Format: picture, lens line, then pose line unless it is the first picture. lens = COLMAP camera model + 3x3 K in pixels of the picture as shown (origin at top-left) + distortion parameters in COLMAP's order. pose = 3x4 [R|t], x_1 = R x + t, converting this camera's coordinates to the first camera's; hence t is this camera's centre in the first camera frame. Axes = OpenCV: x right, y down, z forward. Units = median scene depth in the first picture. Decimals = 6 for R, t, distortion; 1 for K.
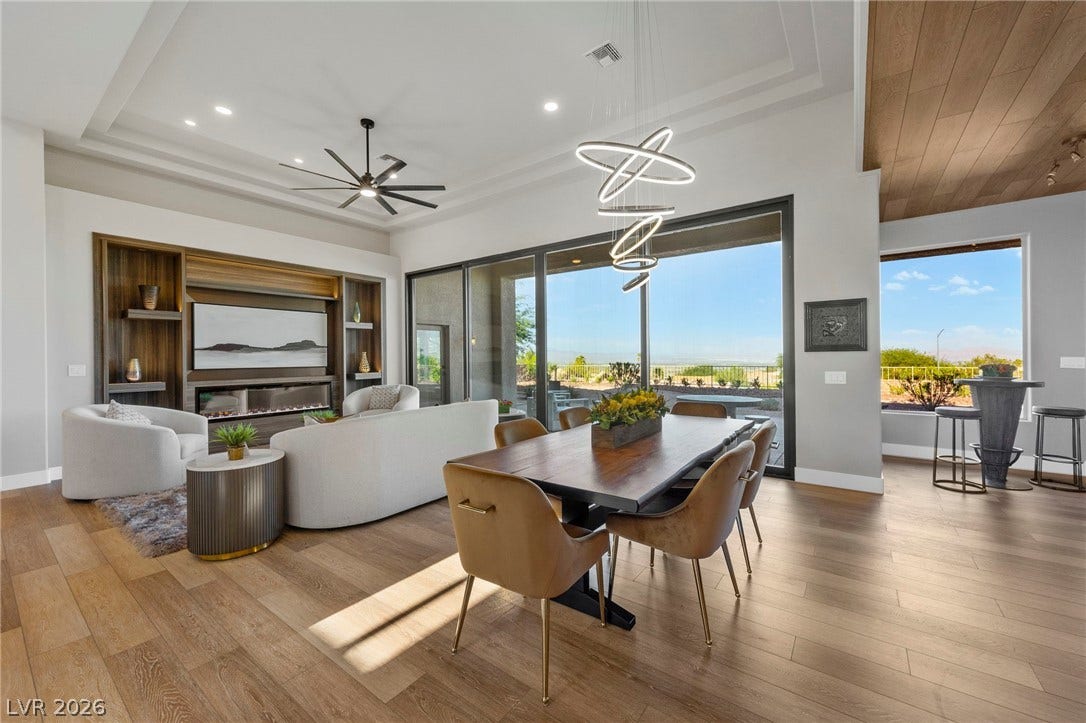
lens RADIAL K [[423.2, 0, 543.9], [0, 423.2, 358.9], [0, 0, 1]] dist [0.000230, -0.000178]
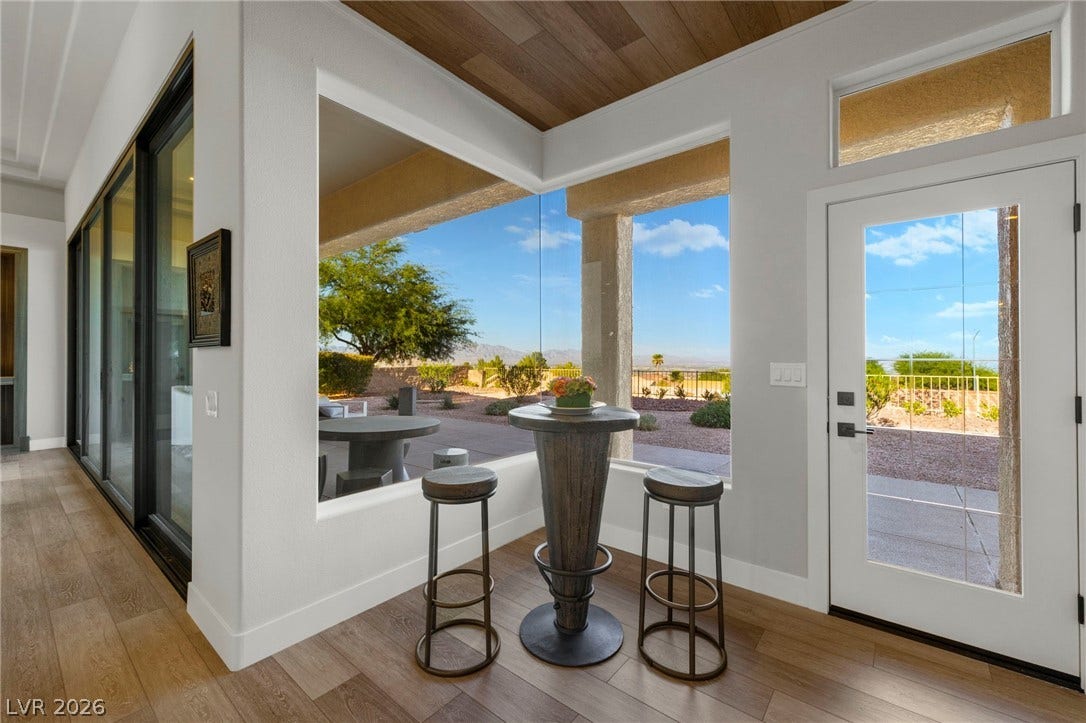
lens RADIAL K [[440.6, 0, 544.8], [0, 440.6, 355.4], [0, 0, 1]] dist [0.000344, 0.000047]
pose [[0.998971, 0.007712, -0.044686, 0.818536], [-0.008249, 0.999896, -0.011840, -0.004212], [0.044590, 0.012196, 0.998931, 0.395843]]
